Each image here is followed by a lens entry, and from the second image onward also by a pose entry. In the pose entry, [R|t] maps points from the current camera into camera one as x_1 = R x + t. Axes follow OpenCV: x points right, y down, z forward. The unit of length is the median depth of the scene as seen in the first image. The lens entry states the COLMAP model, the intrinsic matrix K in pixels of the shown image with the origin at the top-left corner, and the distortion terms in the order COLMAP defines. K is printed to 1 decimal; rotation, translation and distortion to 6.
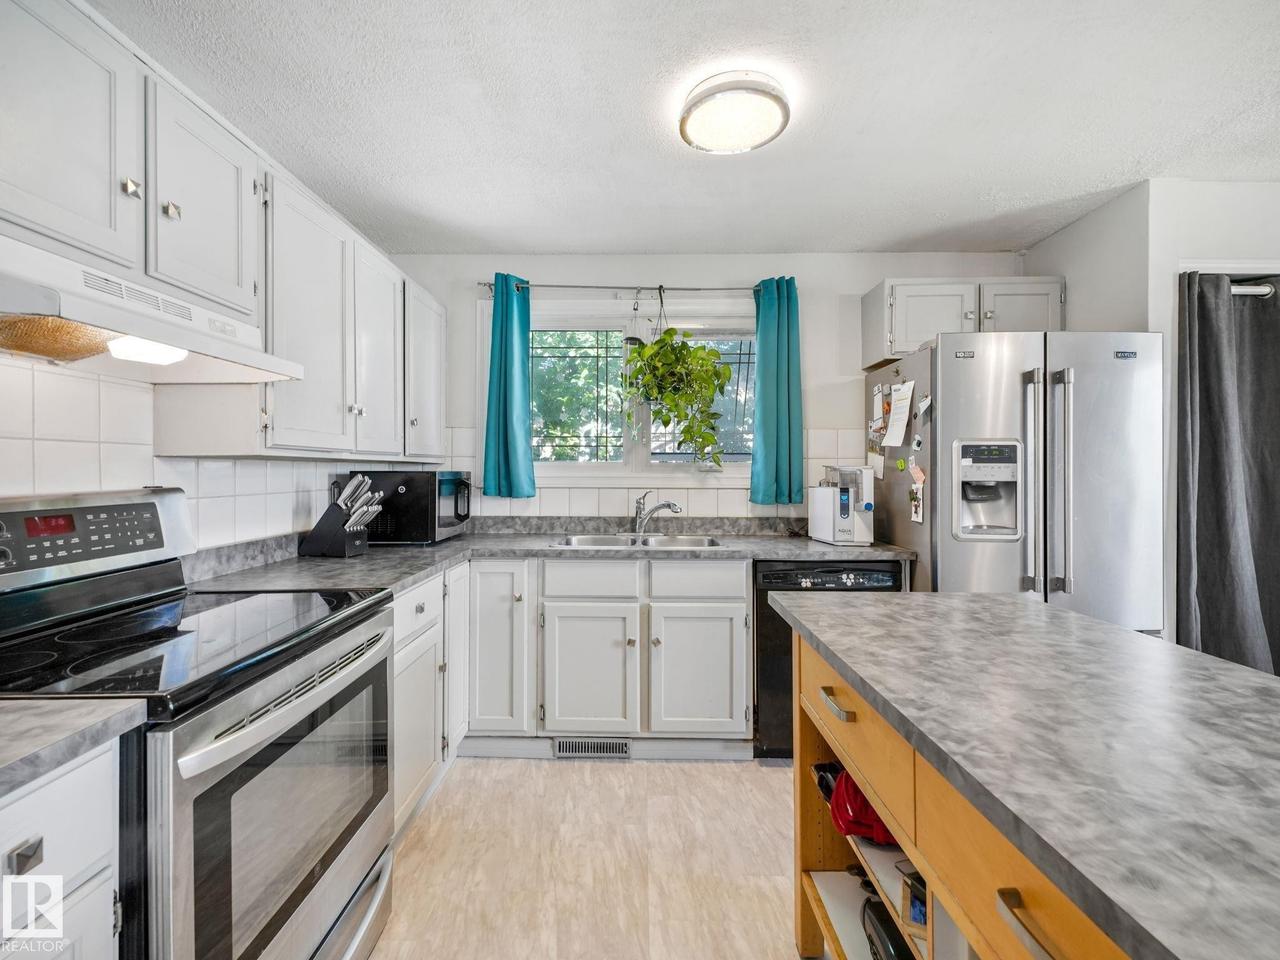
lens RADIAL K [[574.3, 0, 635.3], [0, 574.3, 464.7], [0, 0, 1]] dist [0.029726, -0.014368]
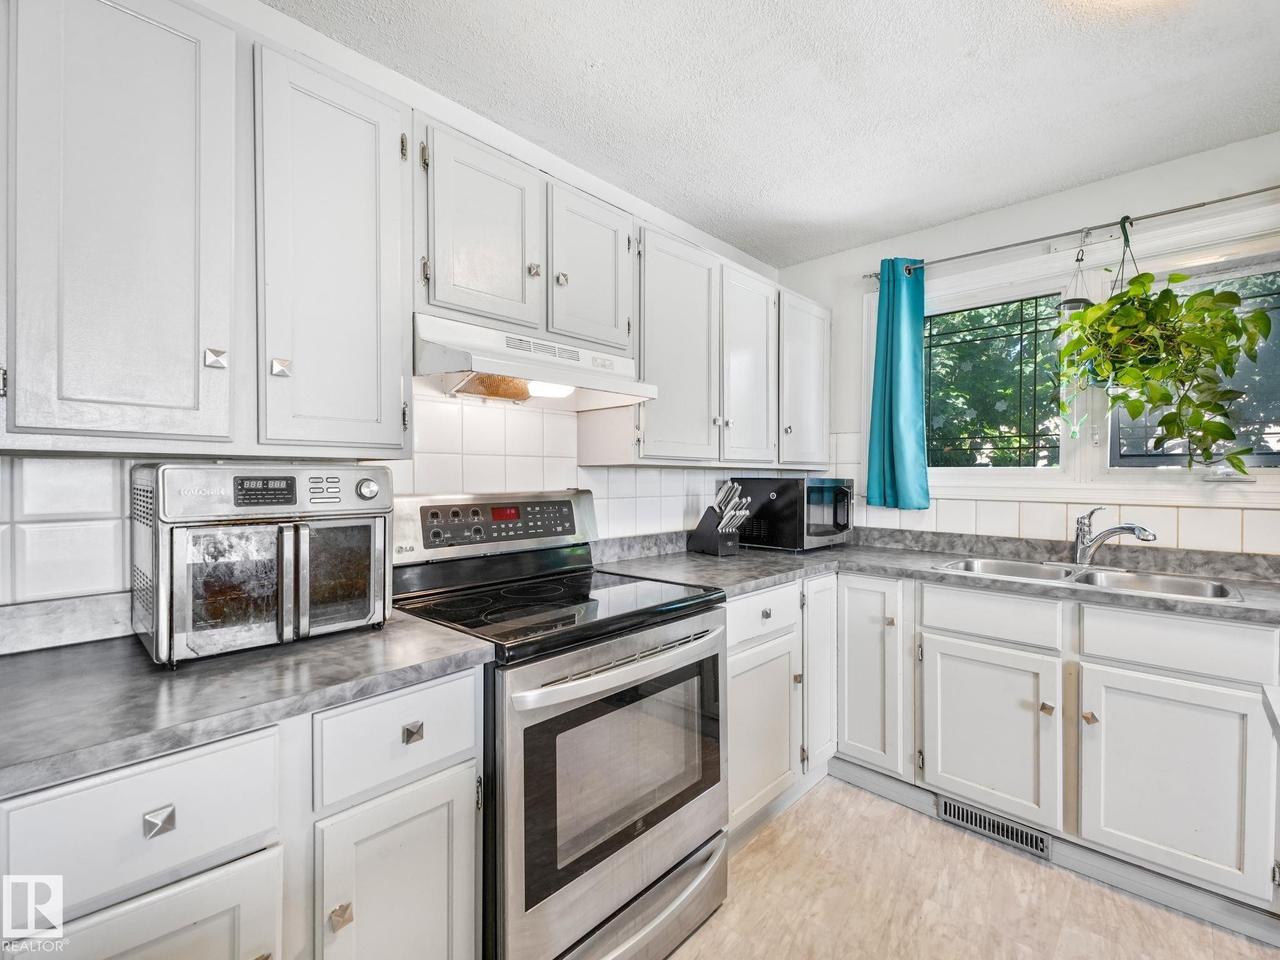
lens RADIAL K [[568.8, 0, 631.6], [0, 568.8, 477.7], [0, 0, 1]] dist [0.025495, -0.012173]
pose [[0.730228, 0.004301, -0.683190, 0.110267], [0.002115, 0.999961, 0.008557, 0.001163], [0.683200, -0.007693, 0.730191, 0.088840]]
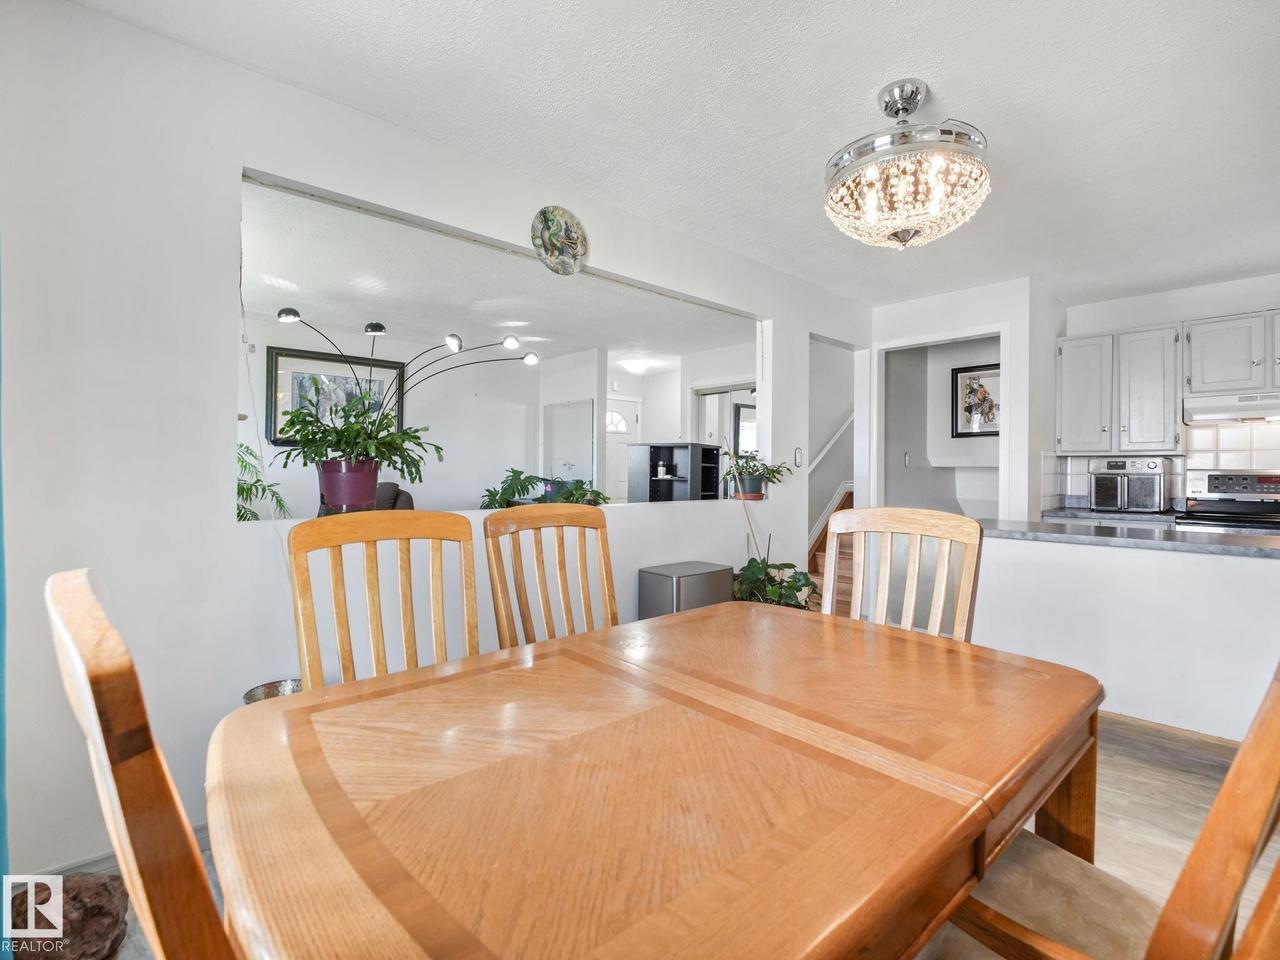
lens RADIAL K [[607.6, 0, 640.4], [0, 607.6, 471.0], [0, 0, 1]] dist [-0.012583, 0.000065]
pose [[-0.726049, -0.006668, -0.687611, 1.707299], [-0.003022, 0.999974, -0.006506, 0.045923], [0.687636, -0.002646, -0.726050, 0.533675]]
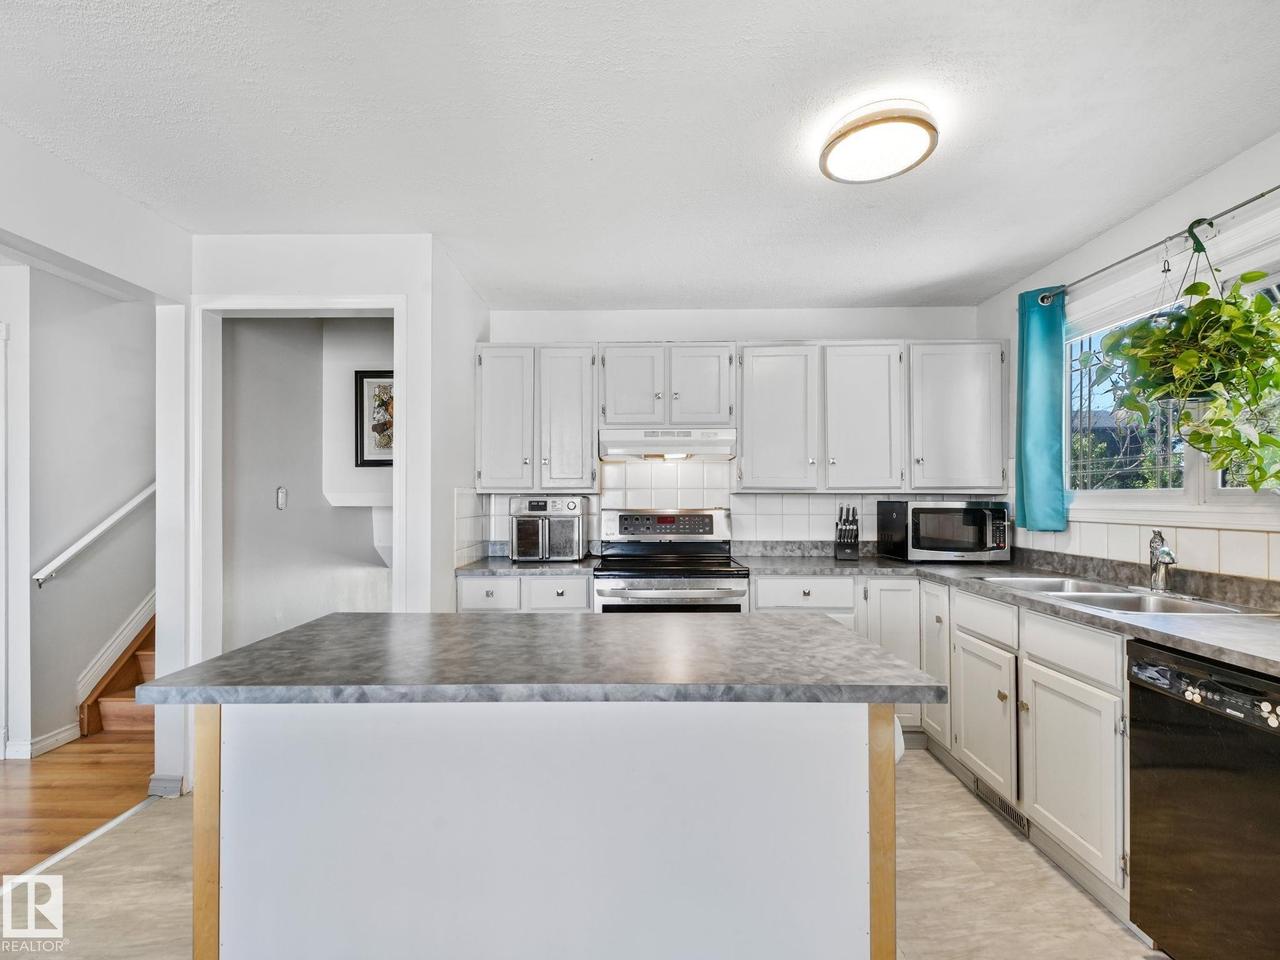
lens RADIAL K [[571.4, 0, 632.4], [0, 571.4, 495.0], [0, 0, 1]] dist [0.024242, -0.009752]
pose [[-0.003231, -0.010861, -0.999936, 0.899362], [0.008083, 0.999908, -0.010887, 0.006384], [0.999962, -0.008118, -0.003143, 0.447684]]
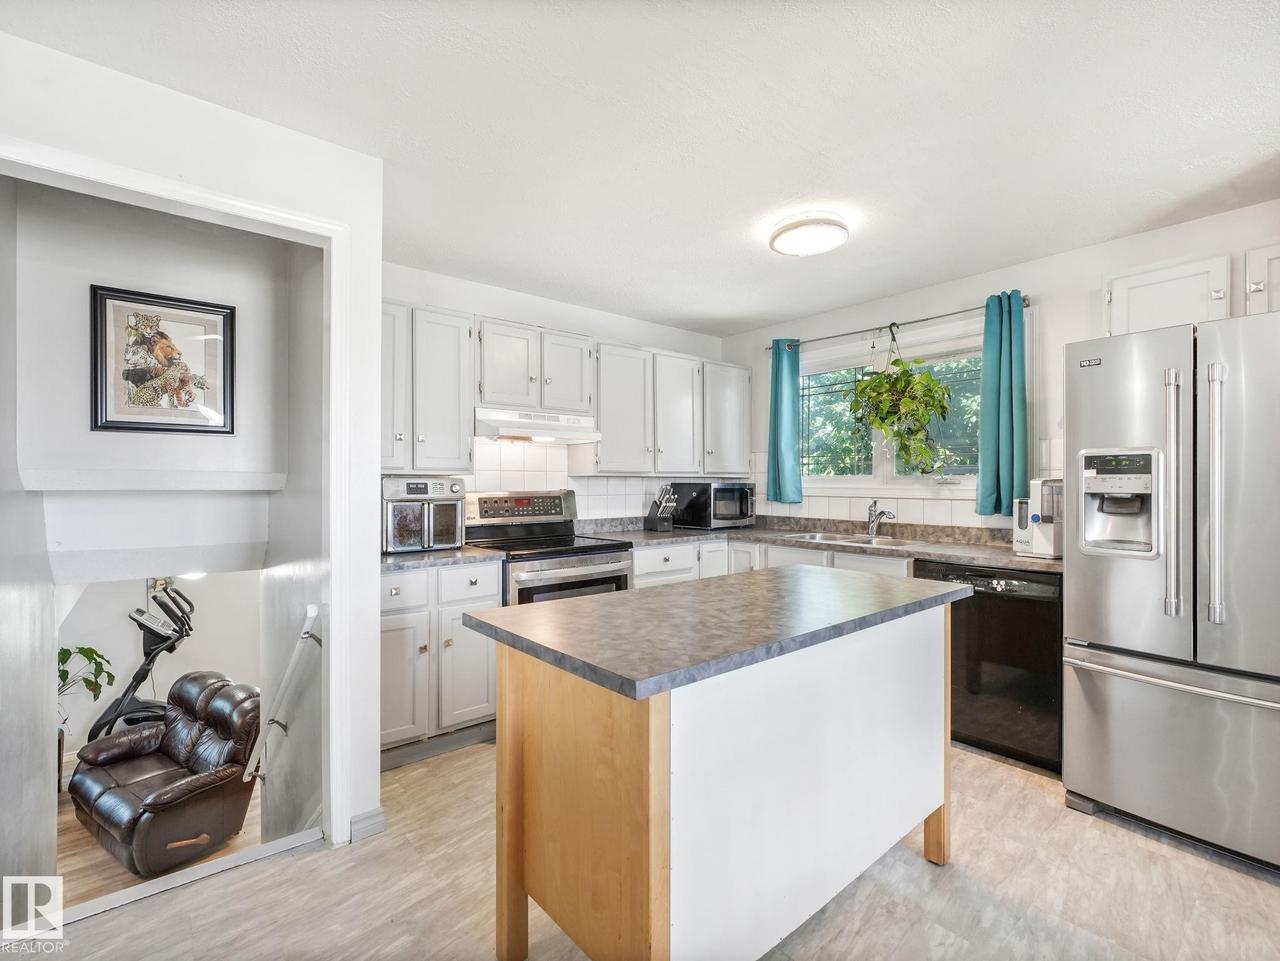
lens RADIAL K [[587.7, 0, 634.8], [0, 587.7, 479.2], [0, 0, 1]] dist [0.006241, -0.000079]
pose [[0.647981, -0.005549, -0.761637, 0.774877], [0.007235, 0.999973, -0.001130, 0.000764], [0.761623, -0.004778, 0.648003, -0.212627]]
